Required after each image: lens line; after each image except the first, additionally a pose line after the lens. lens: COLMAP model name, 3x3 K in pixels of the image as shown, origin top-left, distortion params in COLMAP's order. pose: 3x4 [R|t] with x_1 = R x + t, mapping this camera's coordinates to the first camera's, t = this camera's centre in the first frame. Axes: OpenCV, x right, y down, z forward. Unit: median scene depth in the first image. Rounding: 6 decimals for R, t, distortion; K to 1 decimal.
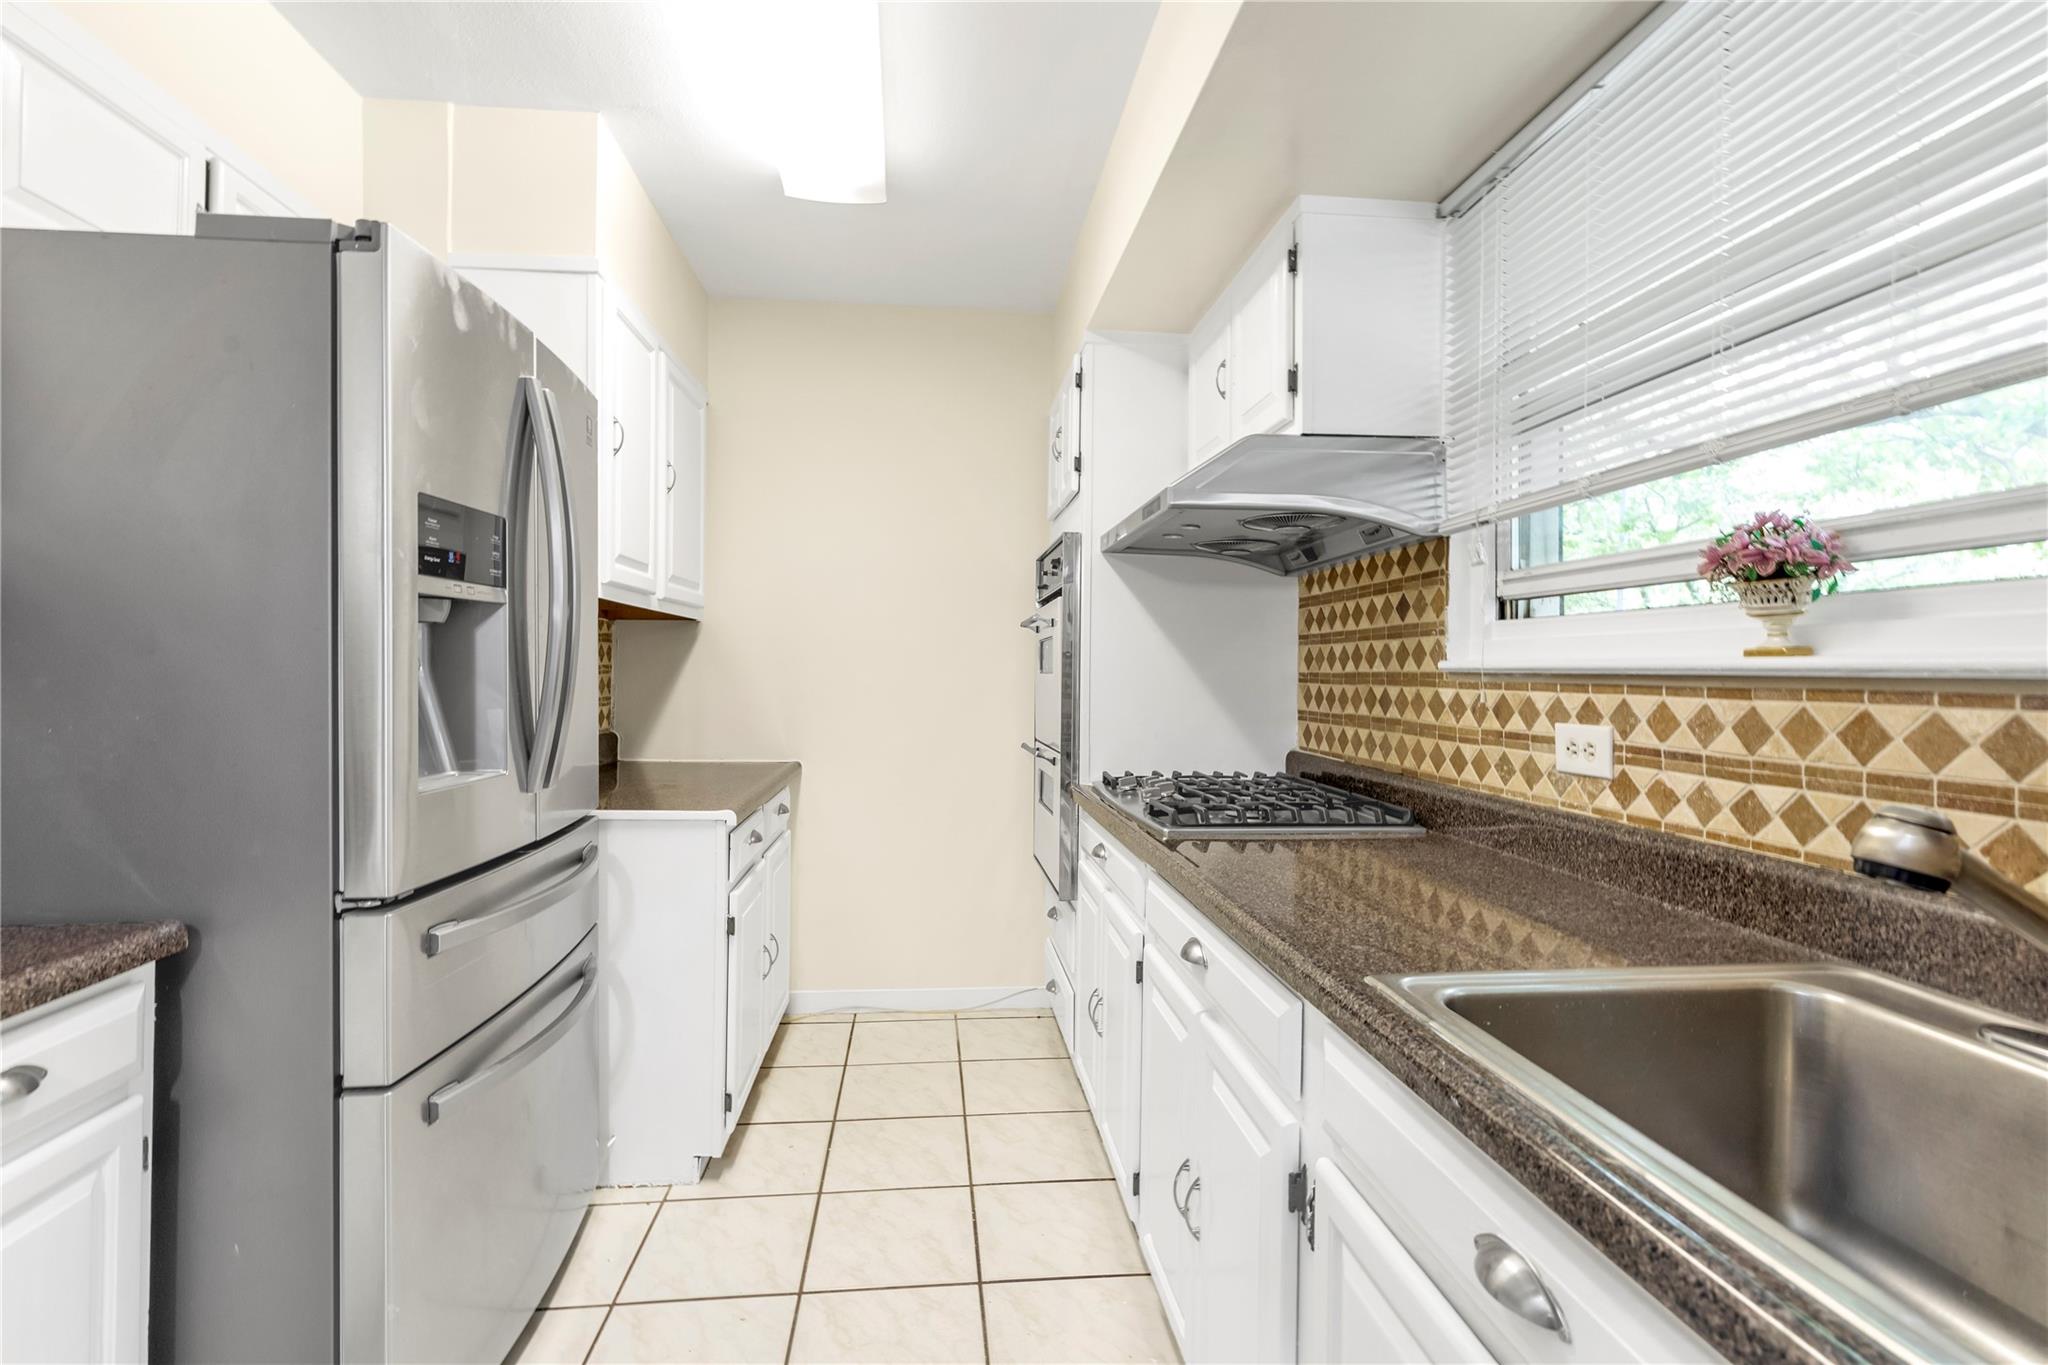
lens RADIAL K [[938.7, 0, 1018.1], [0, 938.7, 664.3], [0, 0, 1]] dist [0.002403, -0.000761]
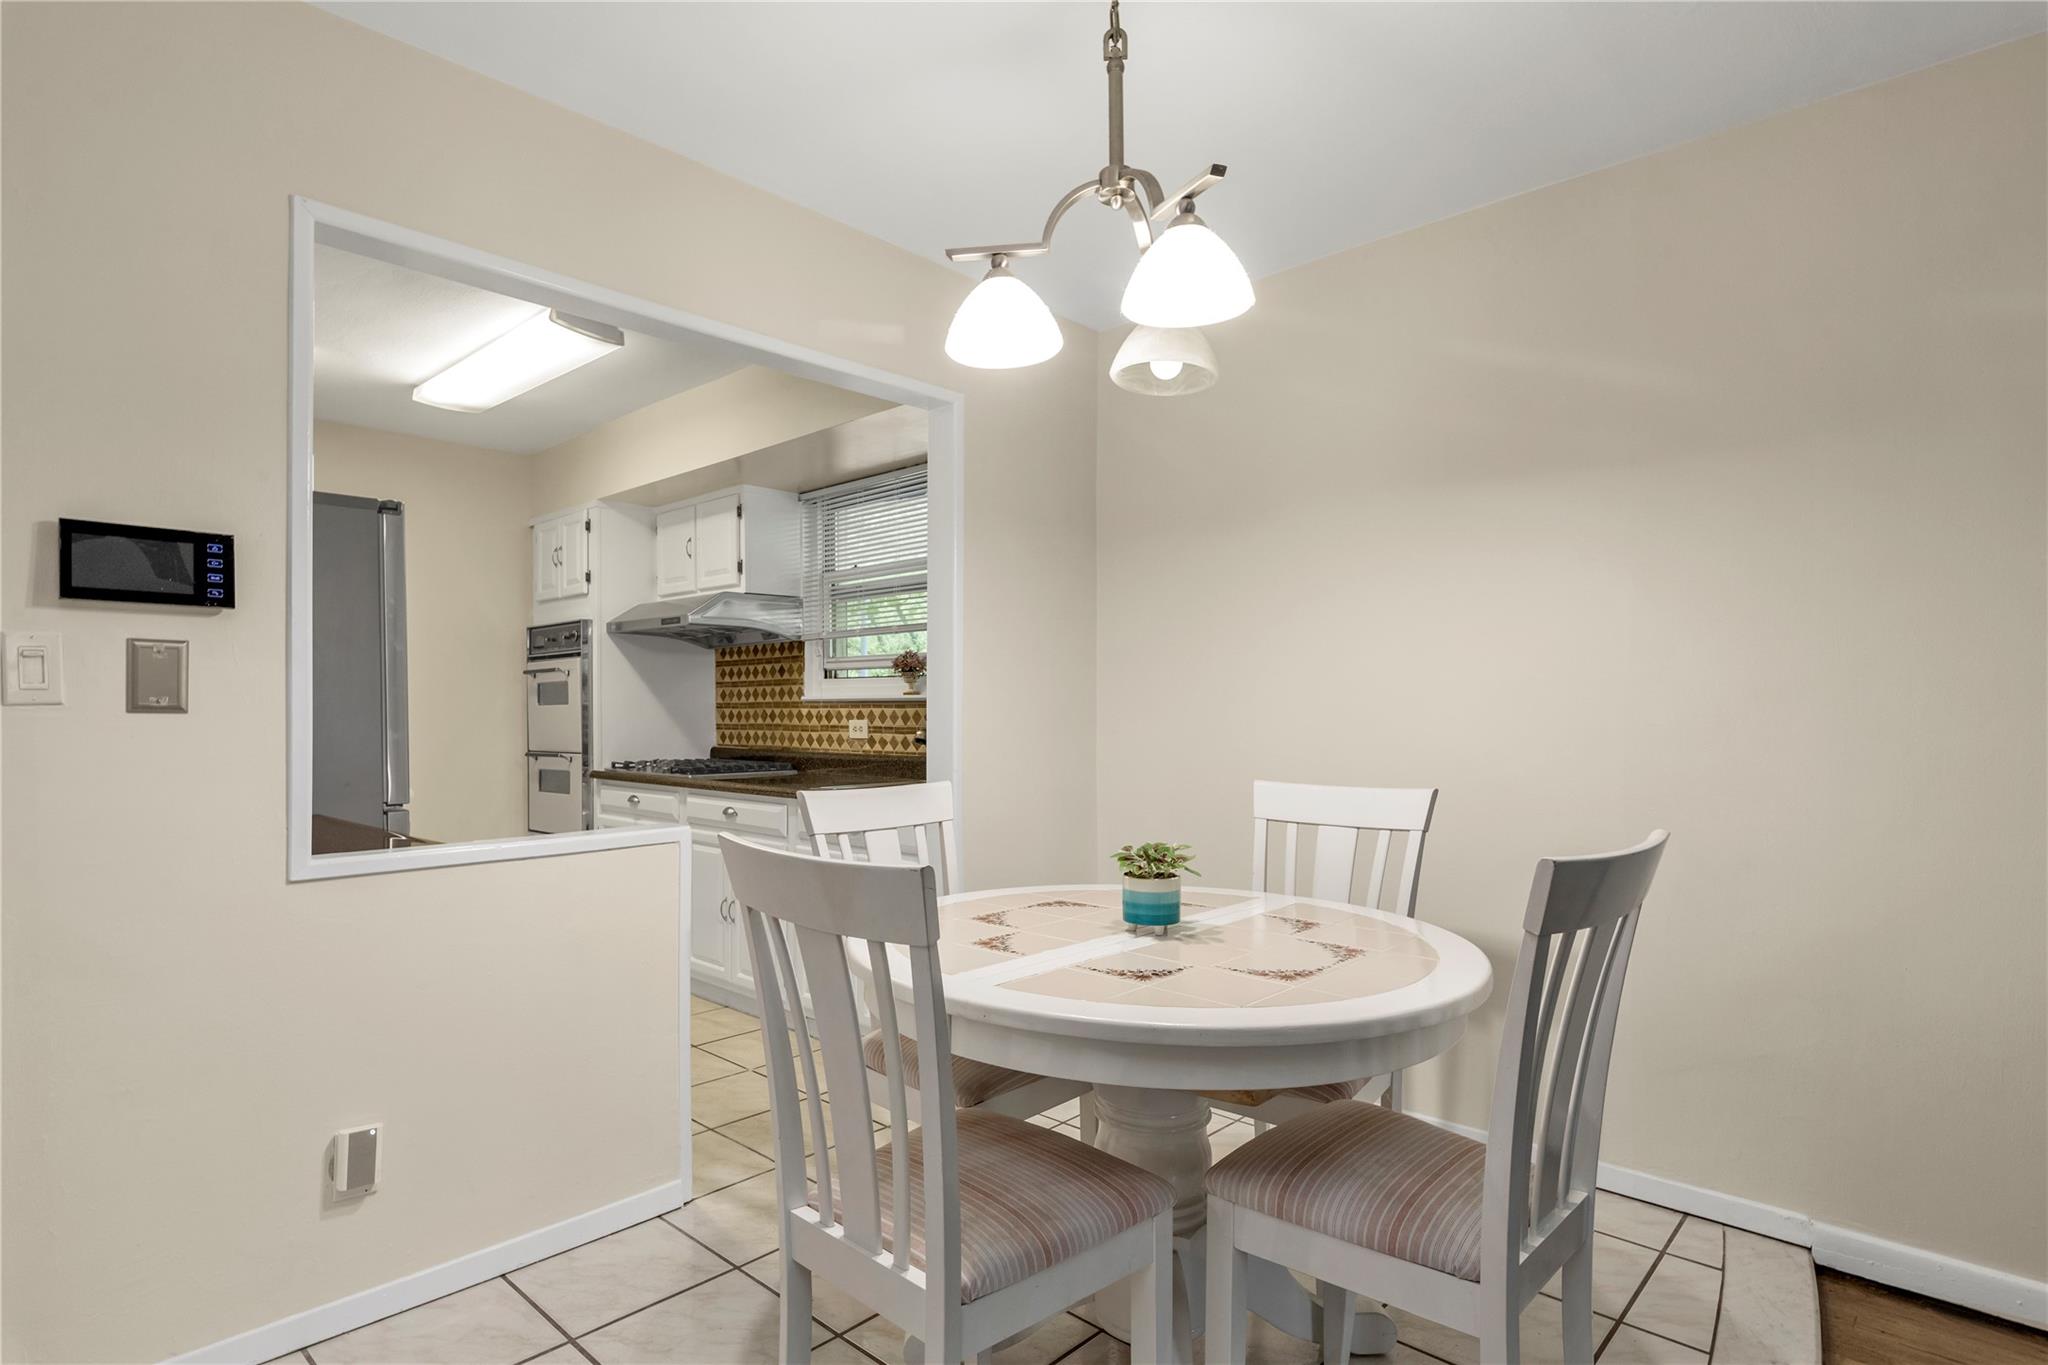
lens RADIAL K [[1040.7, 0, 1017.7], [0, 1040.7, 706.9], [0, 0, 1]] dist [-0.000311, -0.000781]
pose [[0.751955, -0.011159, 0.659120, -0.864260], [0.006212, 0.999932, 0.009841, 0.000405], [-0.659185, -0.003306, 0.751974, -1.306538]]
